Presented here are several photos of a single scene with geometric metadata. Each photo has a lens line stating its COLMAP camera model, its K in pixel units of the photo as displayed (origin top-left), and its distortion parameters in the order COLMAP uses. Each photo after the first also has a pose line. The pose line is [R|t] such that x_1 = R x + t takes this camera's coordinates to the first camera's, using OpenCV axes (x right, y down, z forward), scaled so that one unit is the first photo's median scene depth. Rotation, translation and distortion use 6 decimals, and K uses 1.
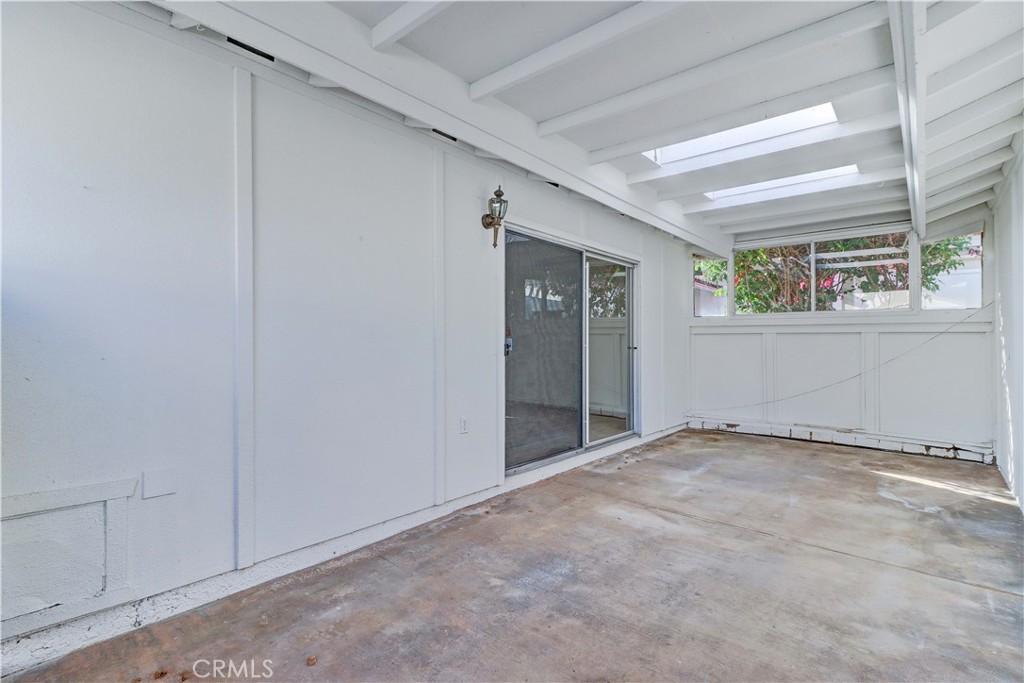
lens RADIAL K [[473.4, 0, 517.8], [0, 473.4, 333.8], [0, 0, 1]] dist [0.015566, -0.011492]
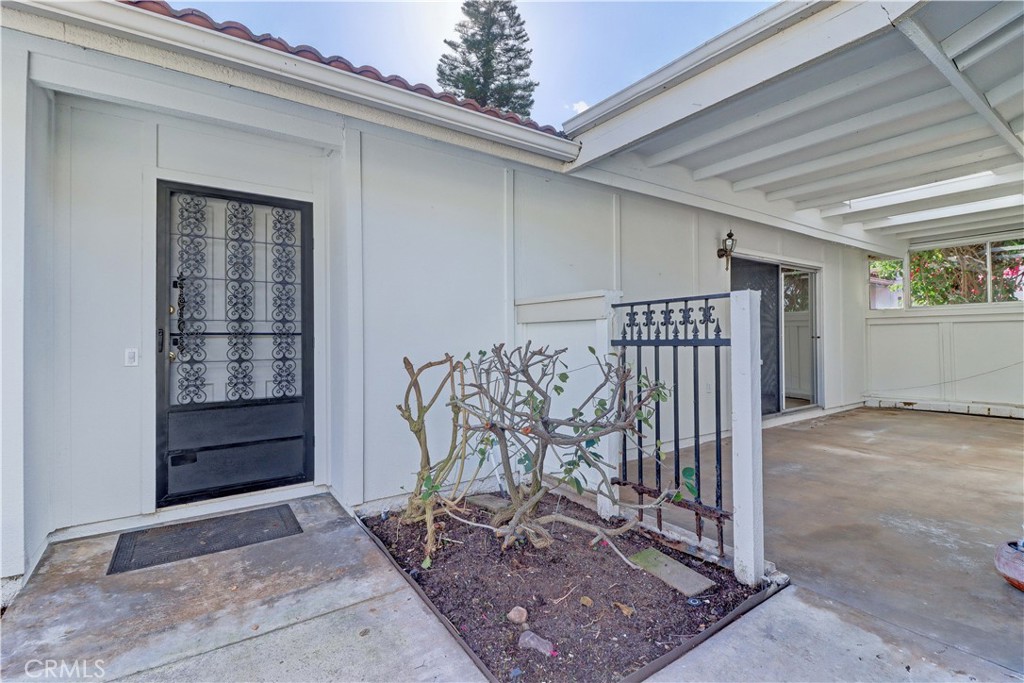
lens RADIAL K [[475.0, 0, 523.2], [0, 475.0, 334.7], [0, 0, 1]] dist [0.002285, -0.007446]
pose [[0.968529, -0.017509, -0.248282, -0.184015], [0.020240, 0.999759, 0.008450, -0.002300], [0.248075, -0.013209, 0.968651, -0.377617]]
